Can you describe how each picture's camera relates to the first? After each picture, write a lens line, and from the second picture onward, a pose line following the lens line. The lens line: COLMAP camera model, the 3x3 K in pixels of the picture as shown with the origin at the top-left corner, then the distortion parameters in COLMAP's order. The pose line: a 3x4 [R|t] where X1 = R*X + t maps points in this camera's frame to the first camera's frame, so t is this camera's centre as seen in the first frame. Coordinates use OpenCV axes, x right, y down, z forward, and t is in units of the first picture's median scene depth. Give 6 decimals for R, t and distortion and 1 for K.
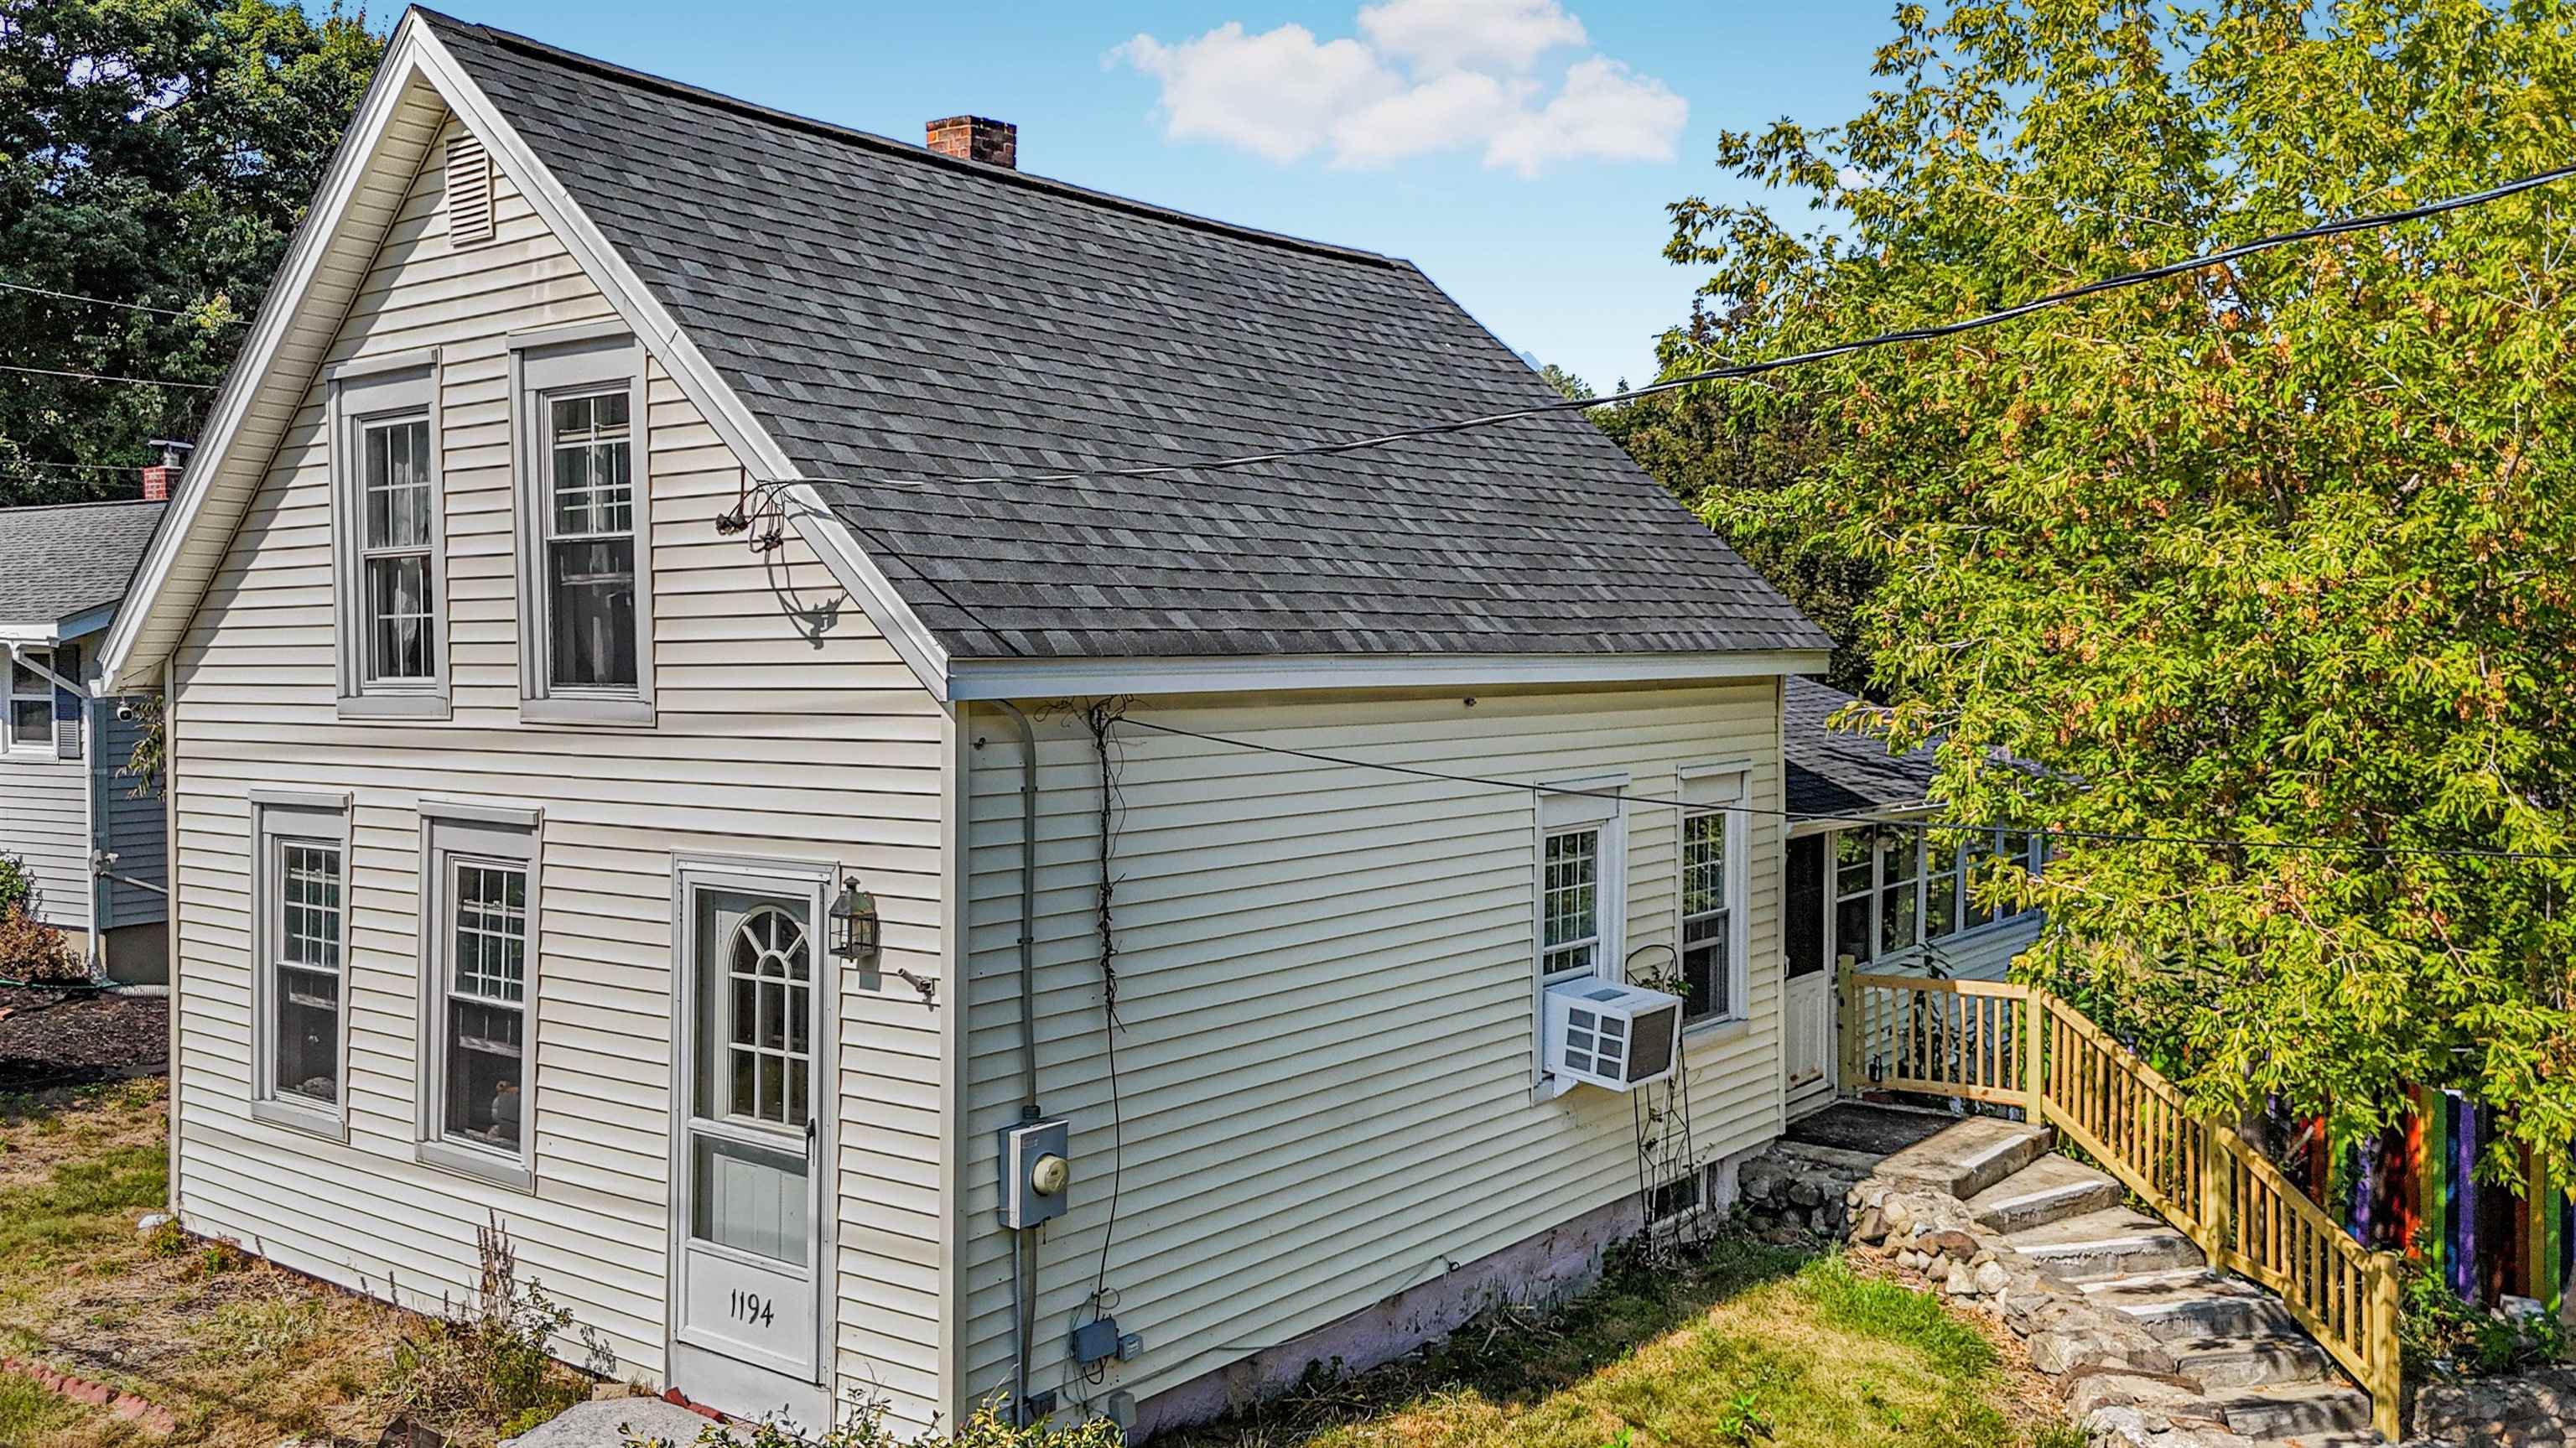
lens RADIAL K [[2132.3, 0, 1284.9], [0, 2132.3, 676.5], [0, 0, 1]] dist [0.010738, 0.000407]
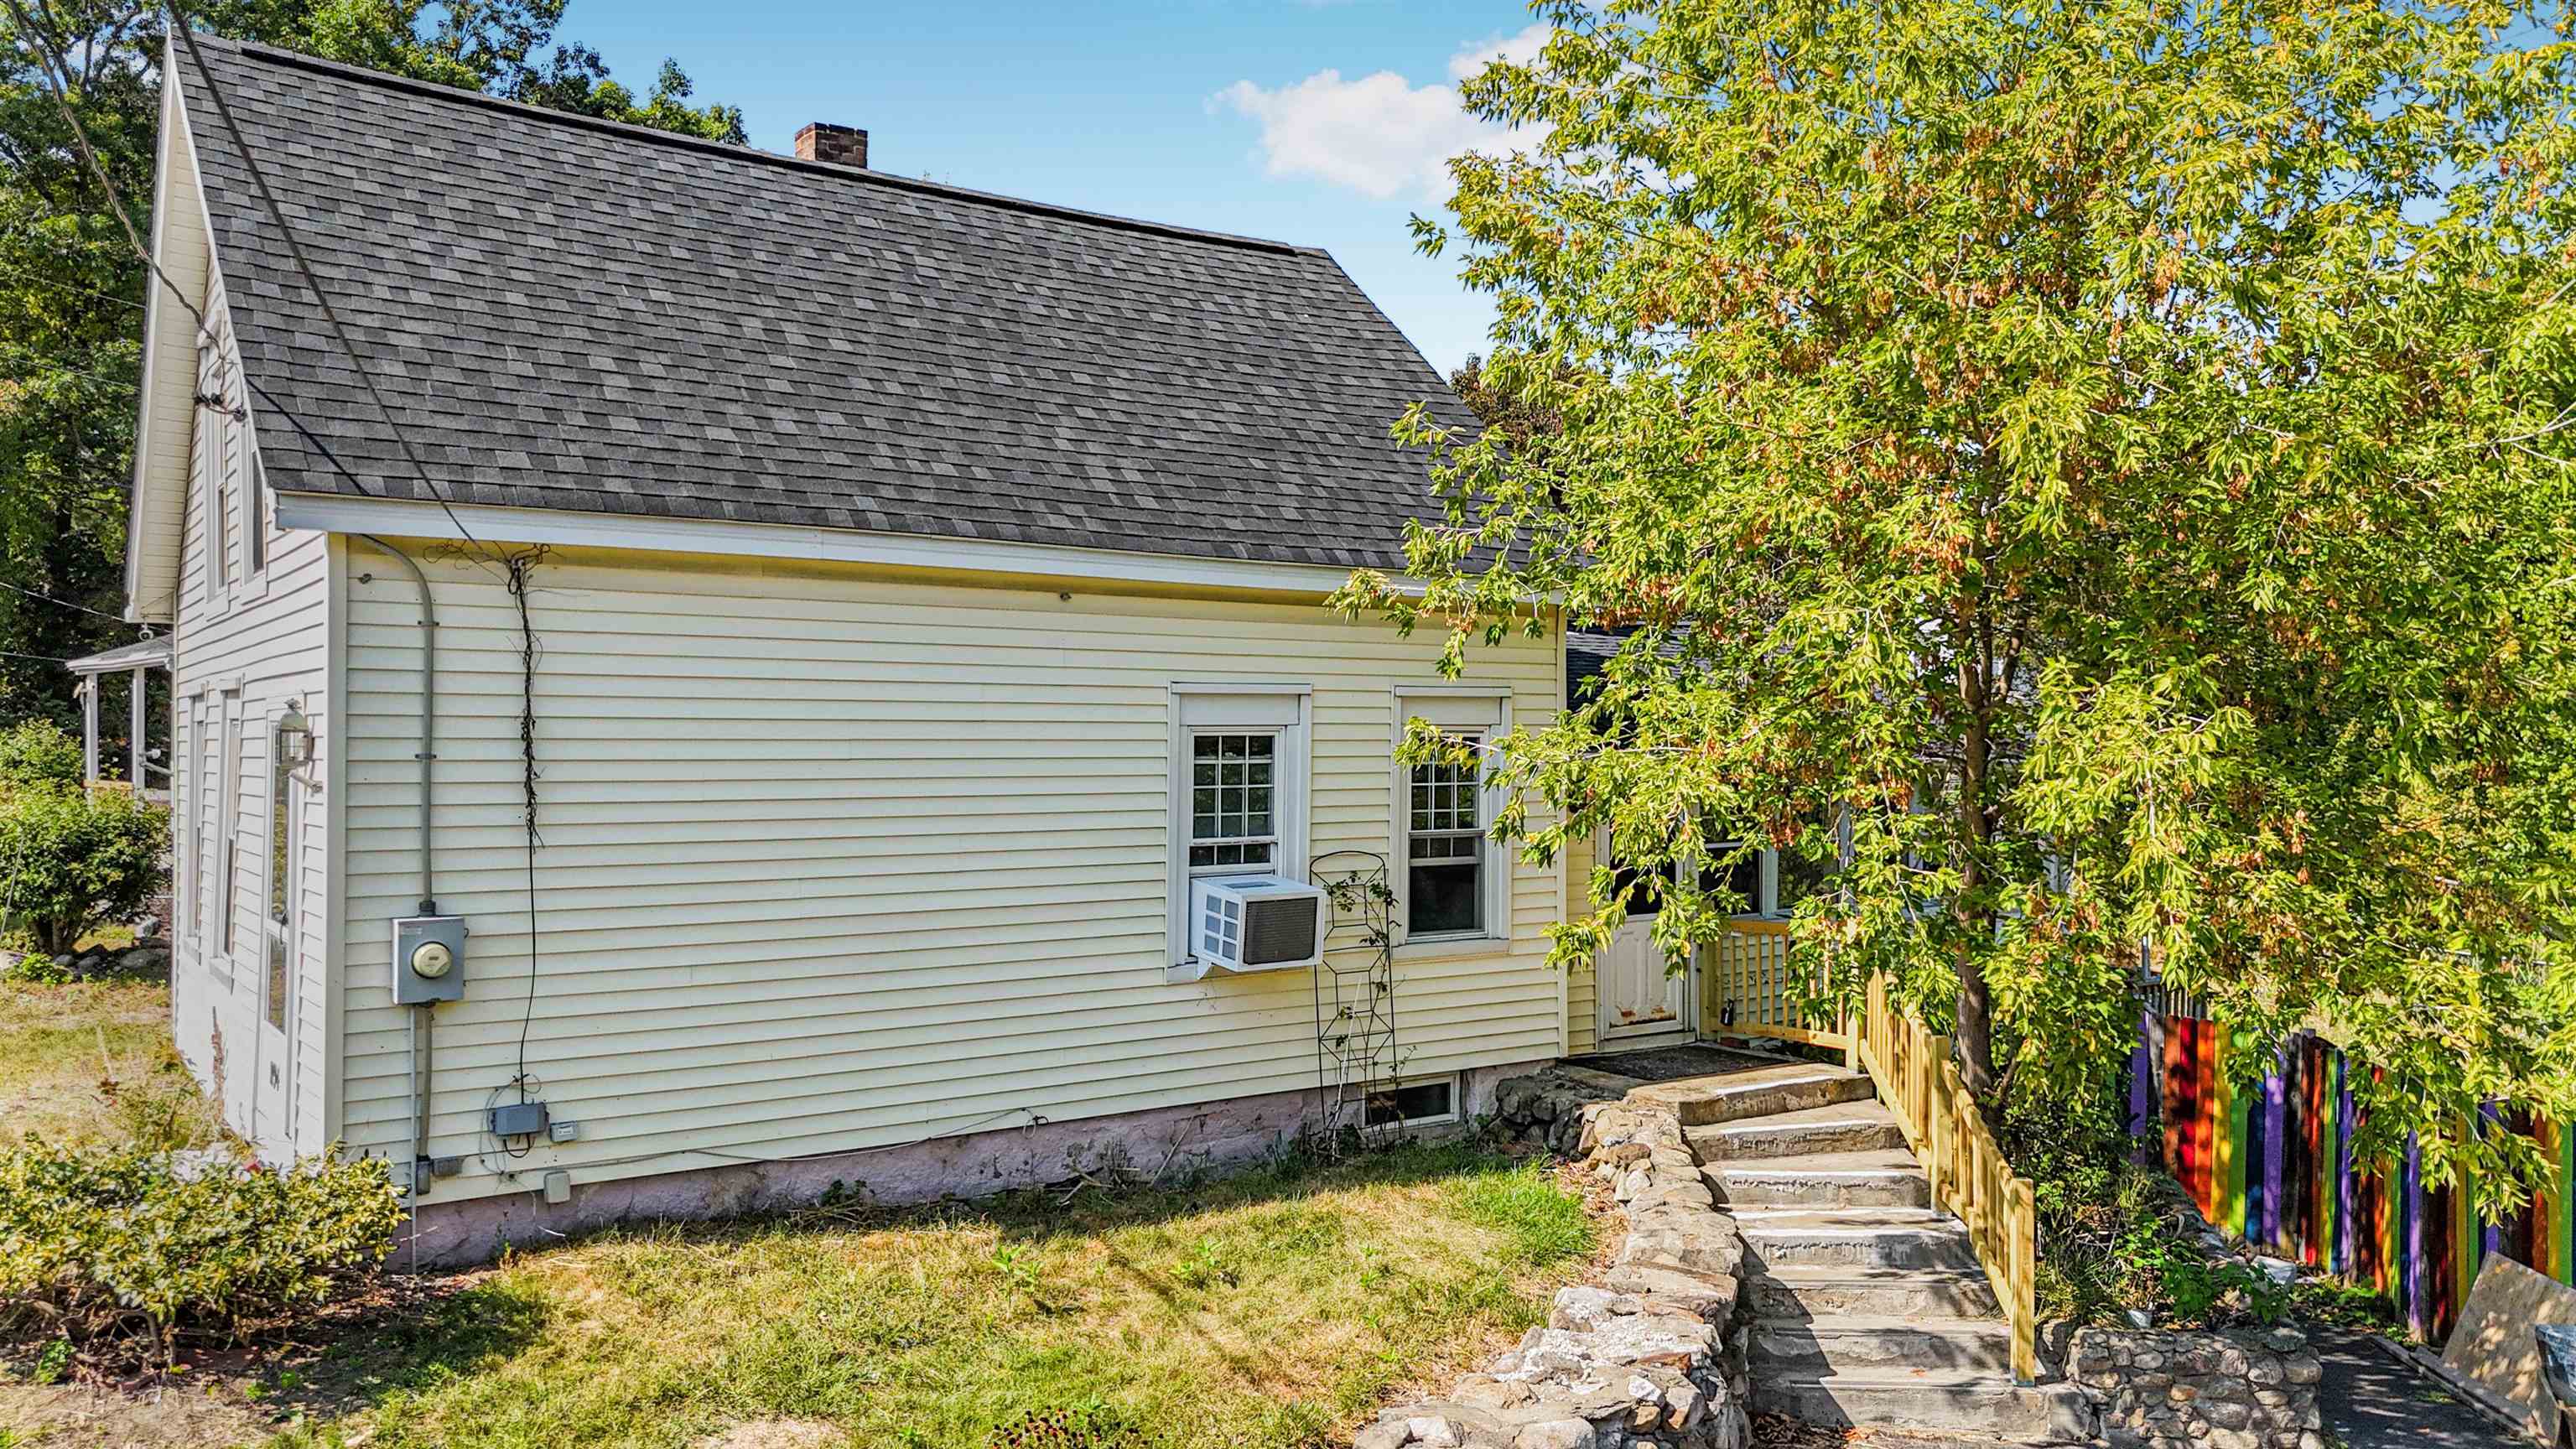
lens RADIAL K [[1909.4, 0, 1288.0], [0, 1909.4, 724.5], [0, 0, 1]] dist [0.041775, -0.001512]
pose [[0.959696, 0.001304, -0.281036, 0.448788], [-0.006752, 0.999808, -0.018420, 0.090284], [0.280958, 0.019575, 0.959520, 0.101945]]
